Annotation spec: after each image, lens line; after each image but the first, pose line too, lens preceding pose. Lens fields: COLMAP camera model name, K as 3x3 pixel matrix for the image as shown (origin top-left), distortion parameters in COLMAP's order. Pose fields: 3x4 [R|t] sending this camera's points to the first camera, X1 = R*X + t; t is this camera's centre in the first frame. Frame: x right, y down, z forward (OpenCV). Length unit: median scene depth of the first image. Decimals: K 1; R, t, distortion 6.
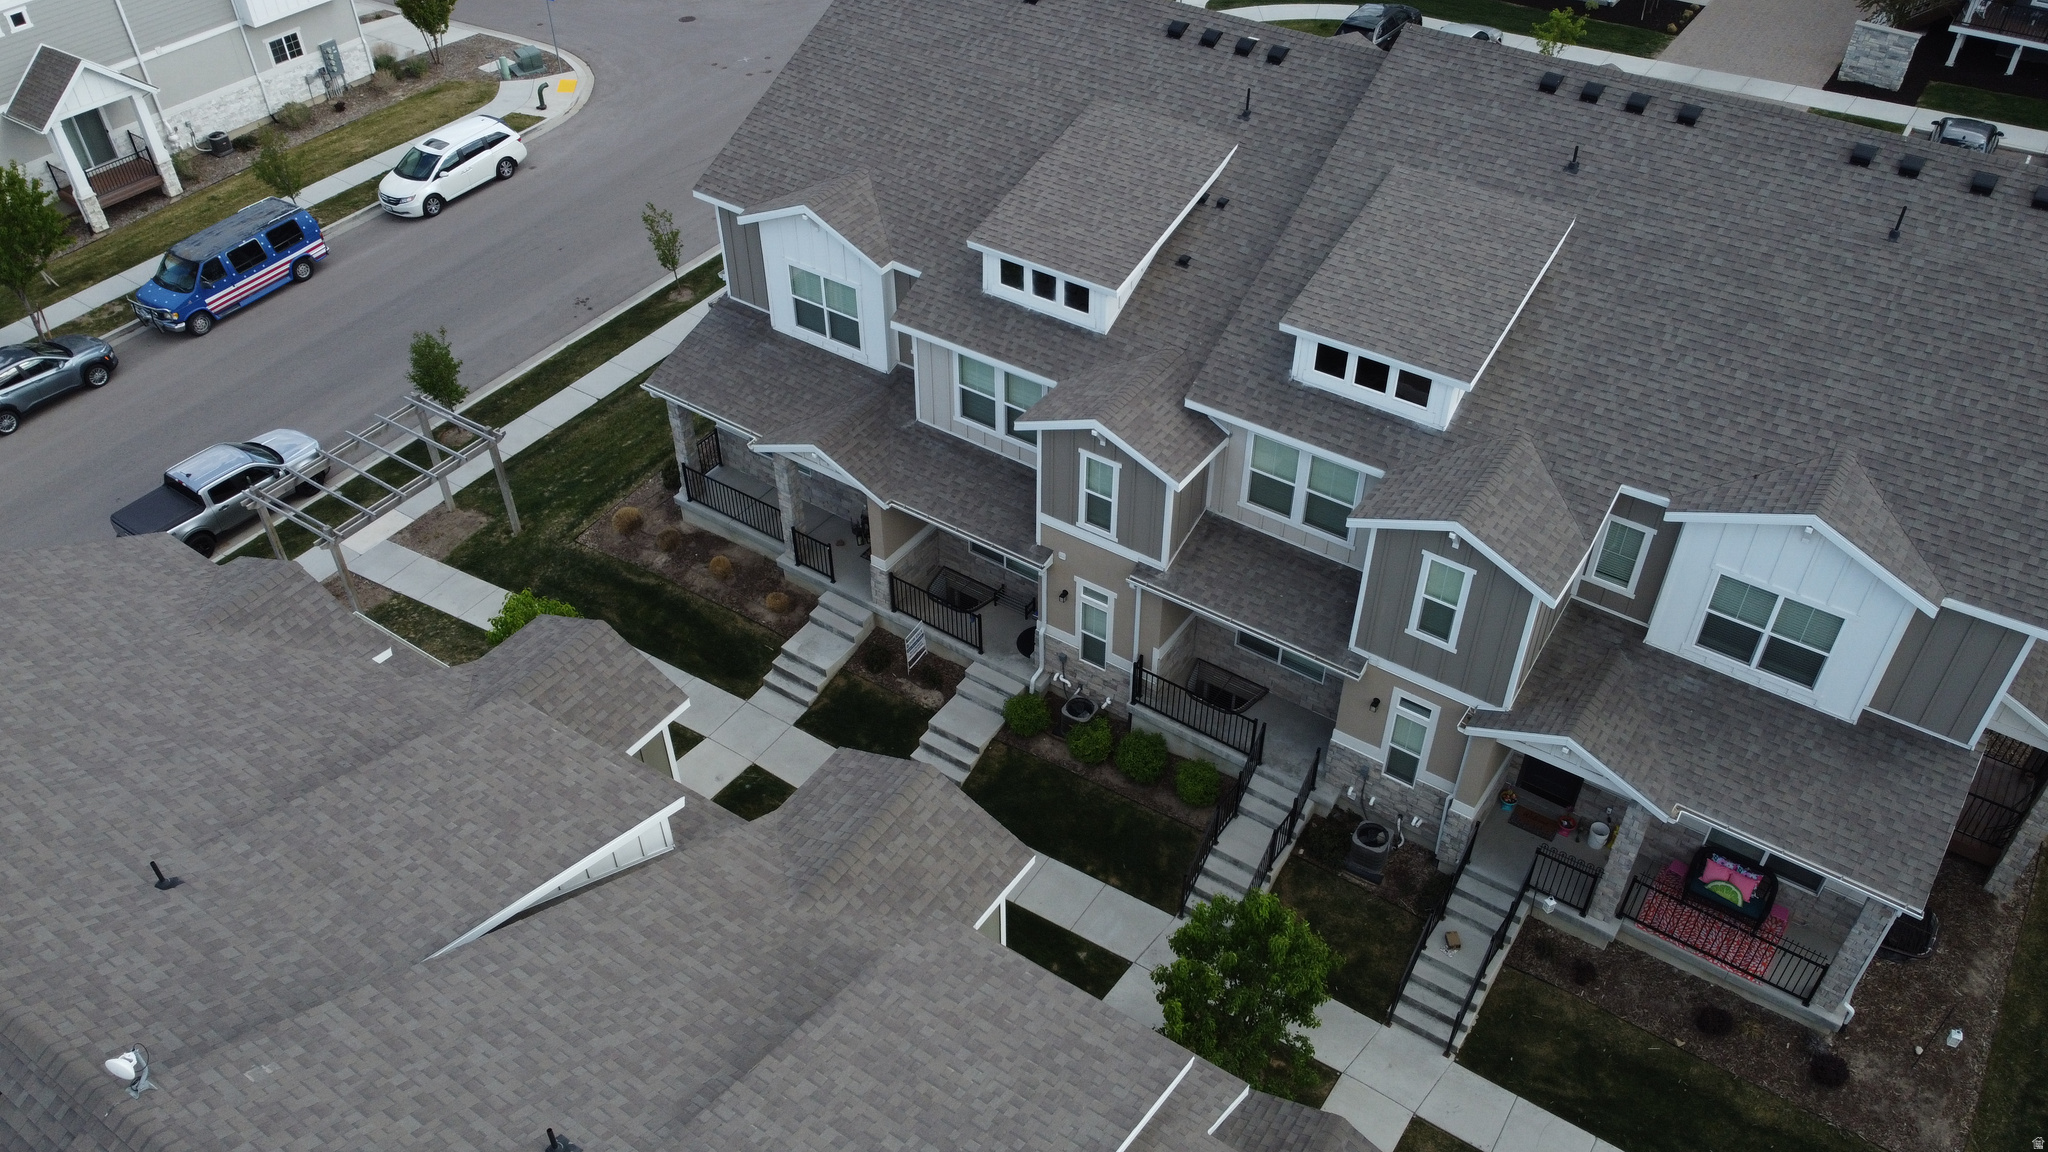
lens RADIAL K [[1550.1, 0, 1012.8], [0, 1550.1, 574.4], [0, 0, 1]] dist [-0.000932, -0.001356]
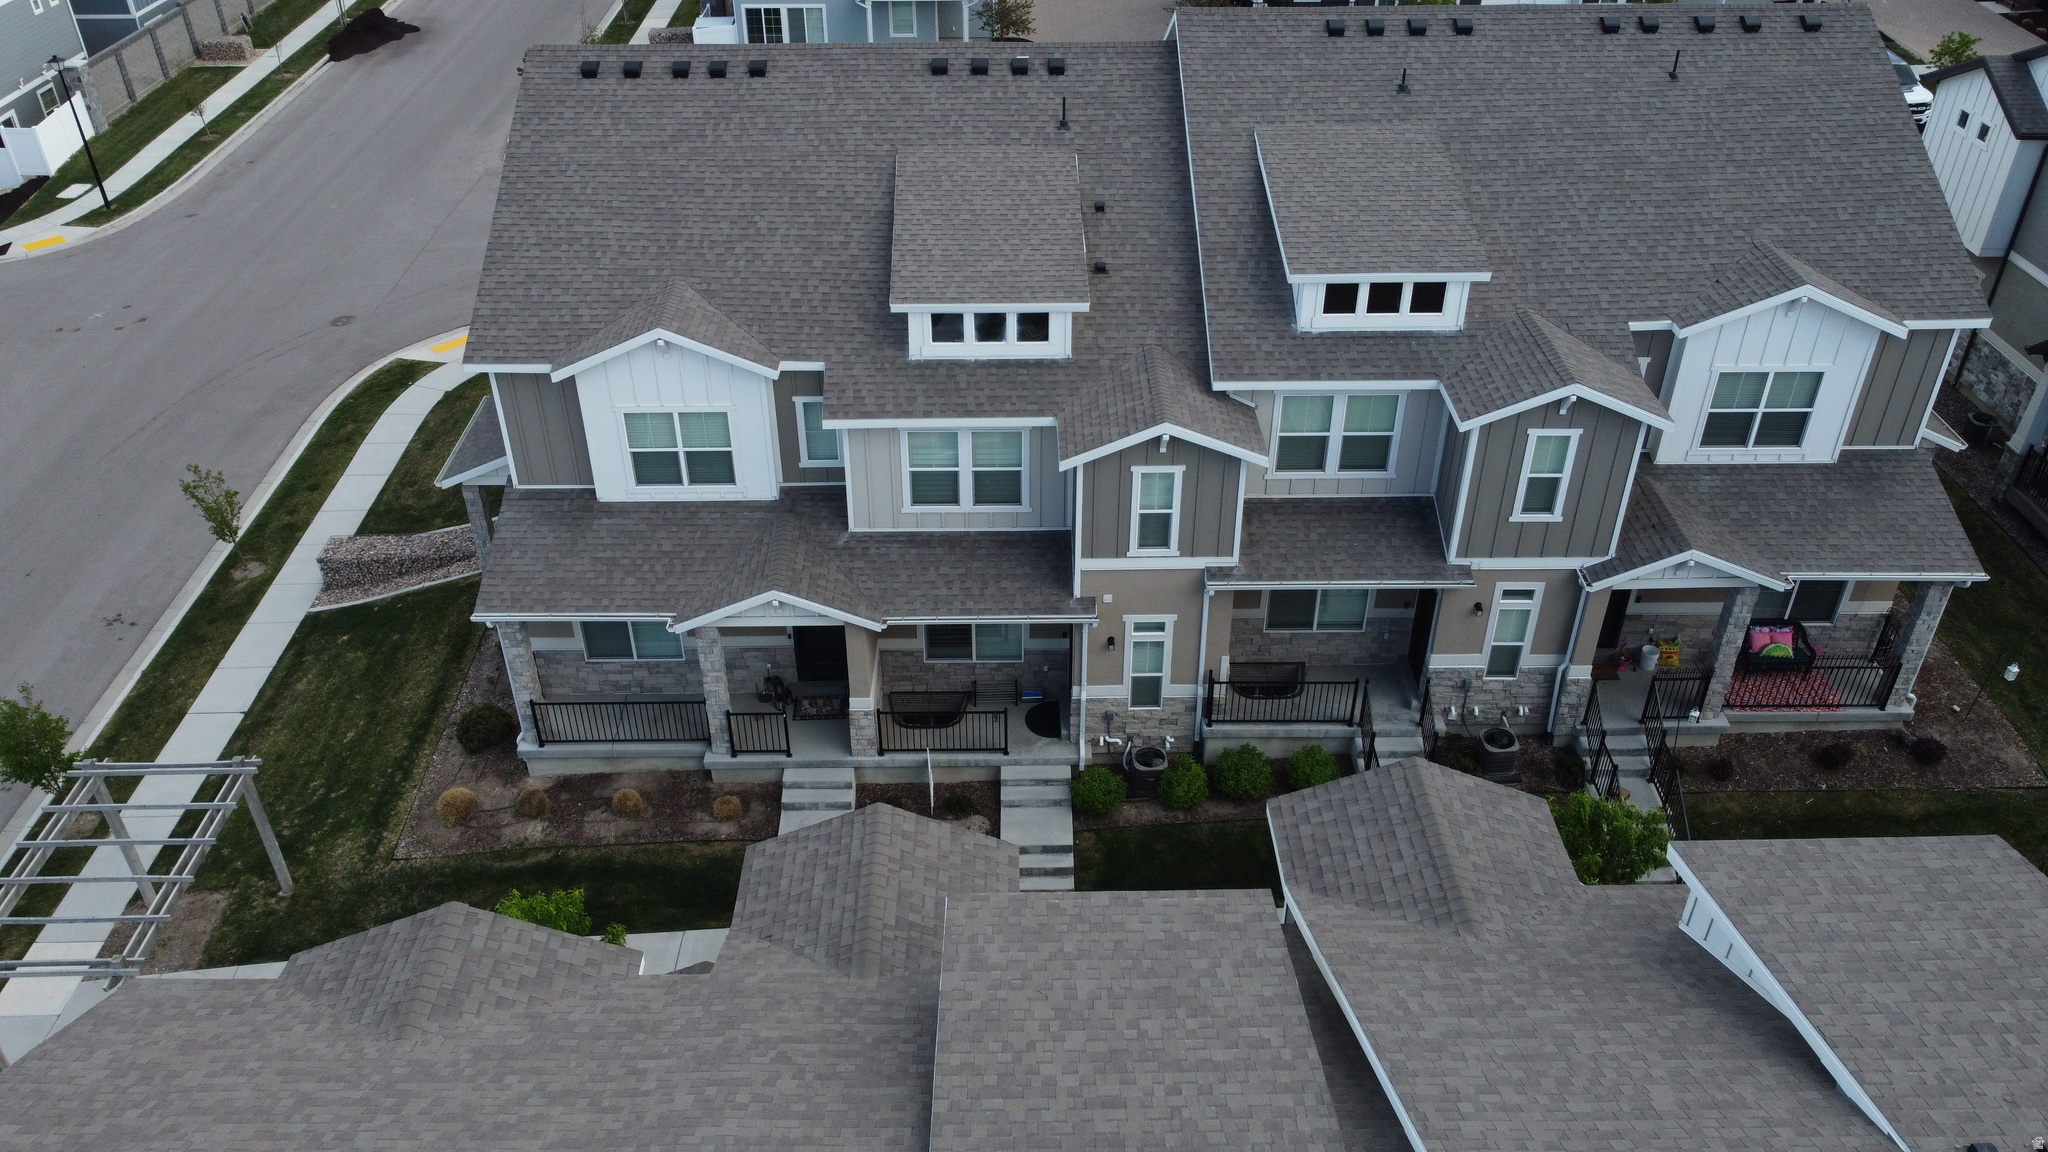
lens RADIAL K [[1550.1, 0, 1015.0], [0, 1550.1, 578.3], [0, 0, 1]] dist [-0.000932, -0.001356]
pose [[0.815153, -0.322730, 0.481011, -0.452542], [0.374959, 0.926943, -0.013507, -0.031644], [-0.441511, 0.191370, 0.876611, 0.221696]]
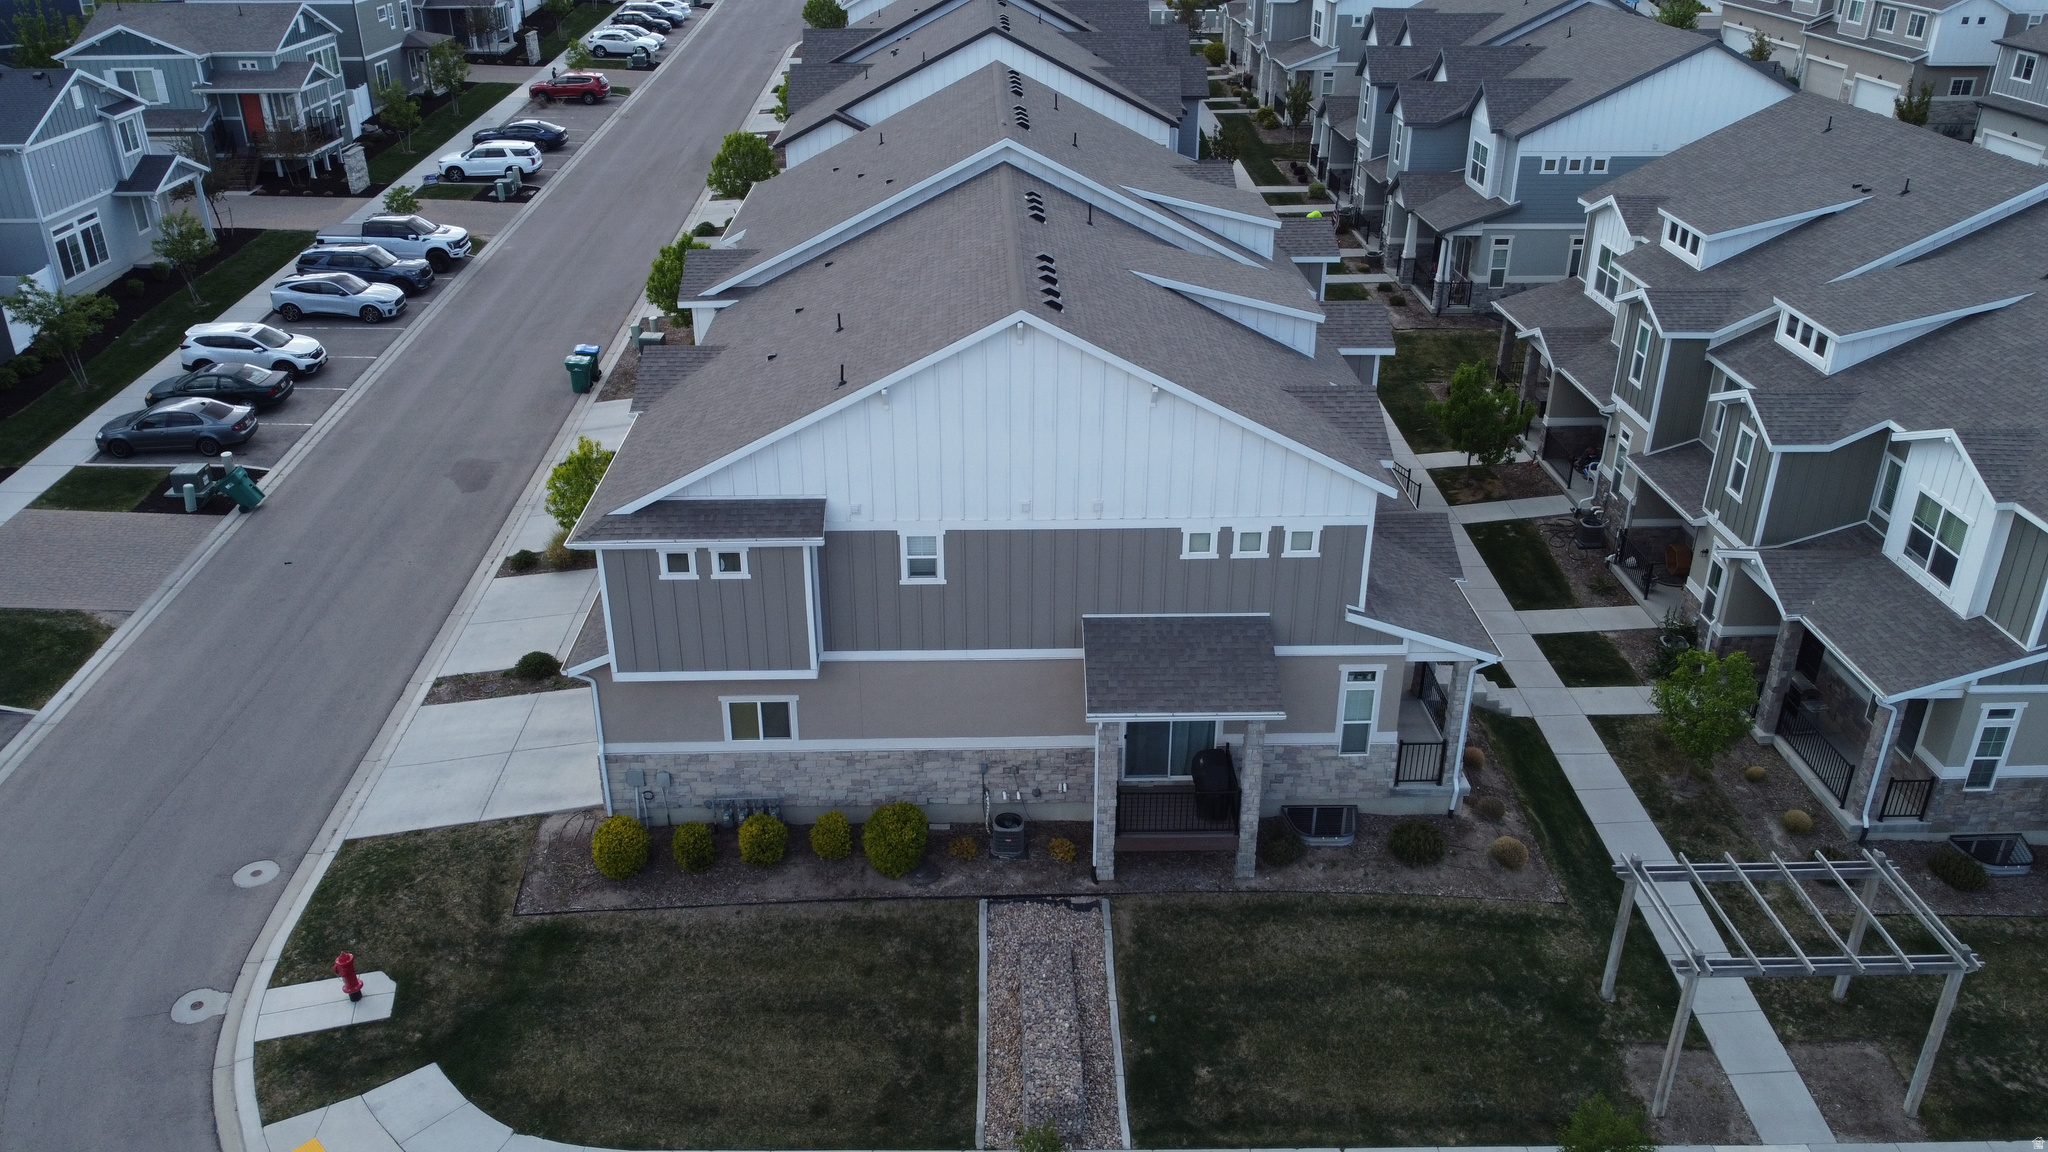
lens RADIAL K [[1550.1, 0, 1016.3], [0, 1550.1, 566.5], [0, 0, 1]] dist [-0.000932, -0.001356]
pose [[-0.595914, -0.342183, 0.726496, -0.823815], [0.525788, 0.517547, 0.675050, -1.050867], [-0.606987, 0.784255, -0.128498, 1.457423]]
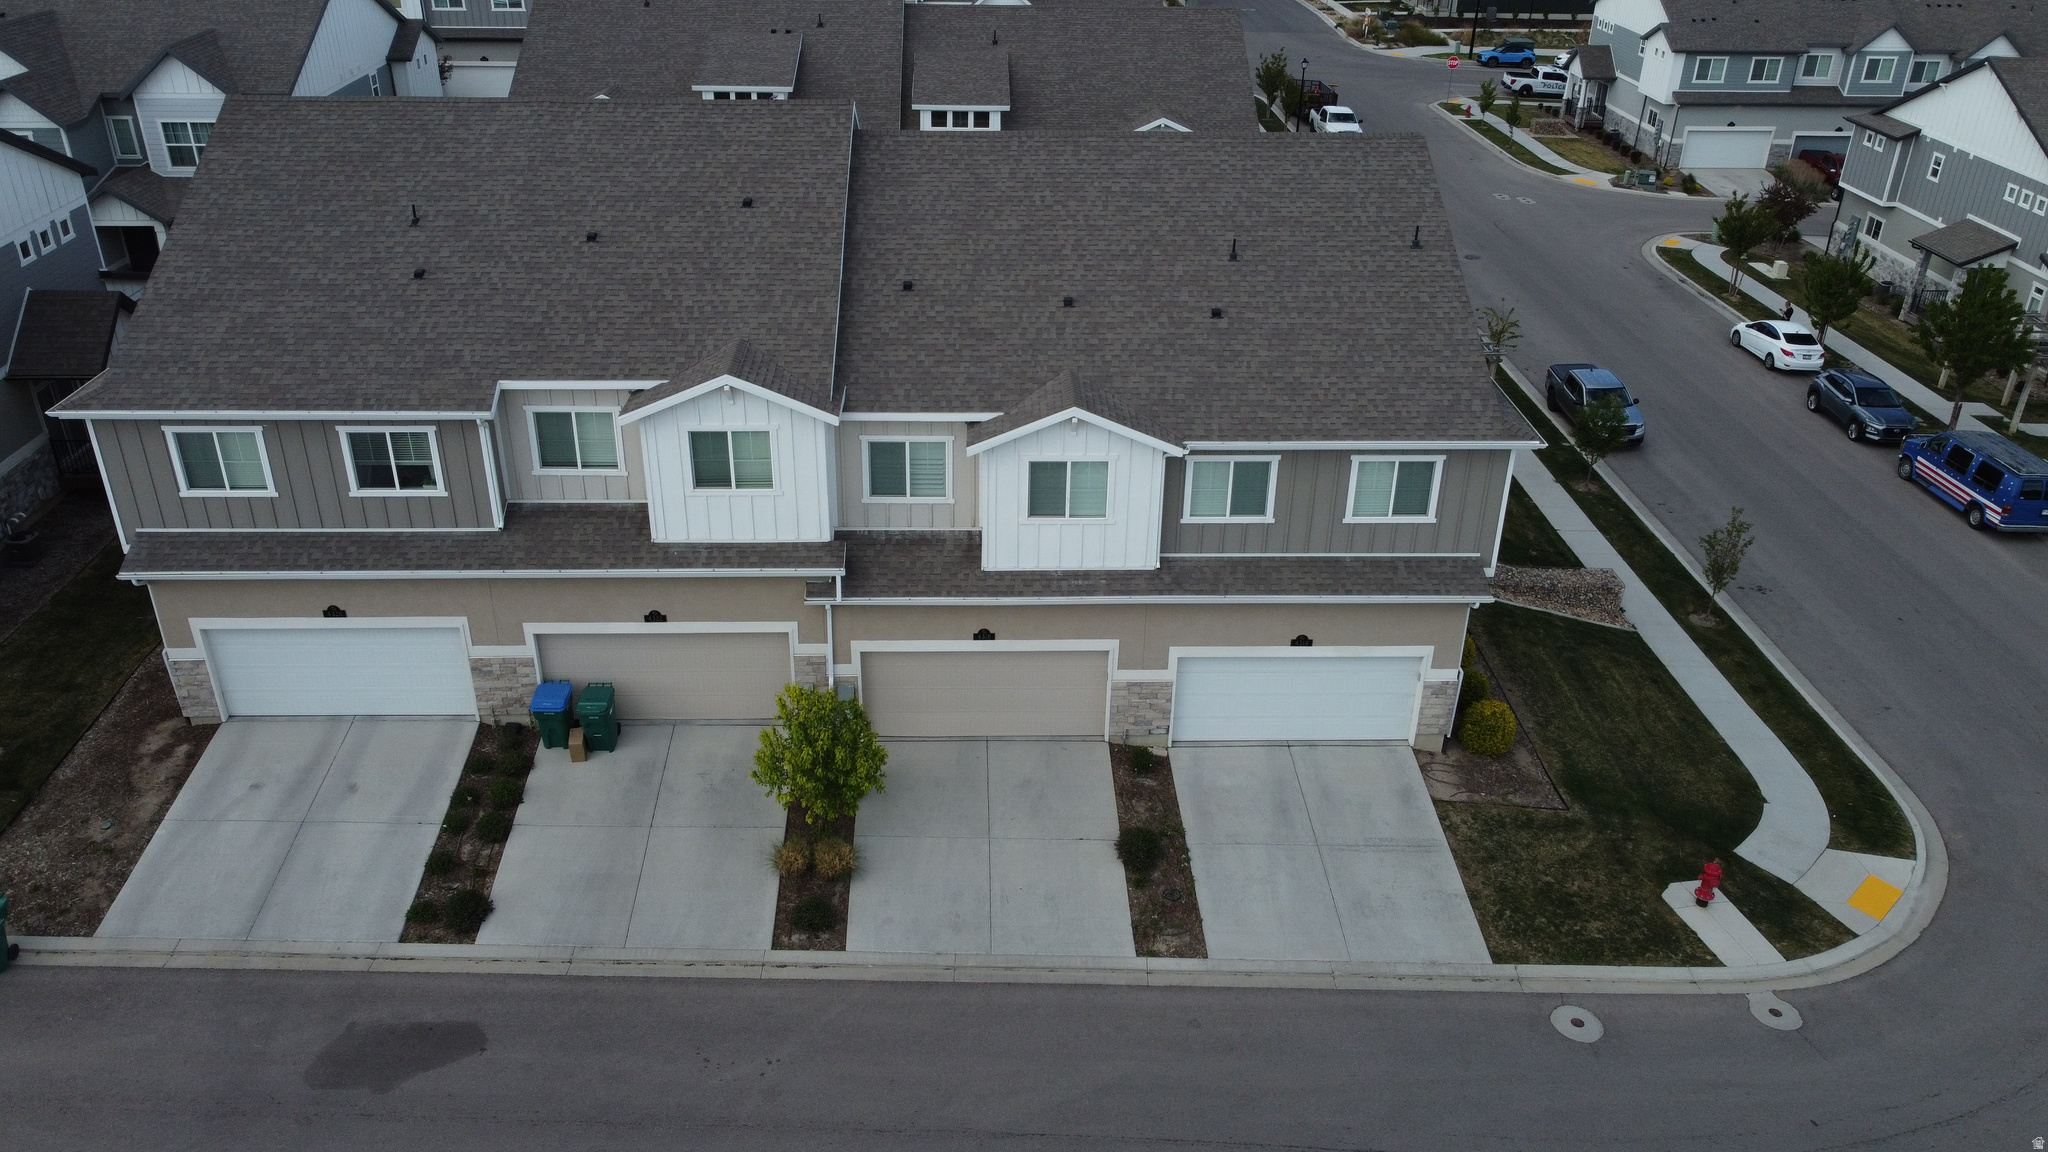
lens RADIAL K [[1550.1, 0, 1018.0], [0, 1550.1, 572.6], [0, 0, 1]] dist [-0.000932, -0.001356]
pose [[-0.801219, 0.278393, -0.529665, 0.876251], [-0.394074, 0.420612, 0.817185, -1.213163], [0.450282, 0.863471, -0.227295, 1.639498]]
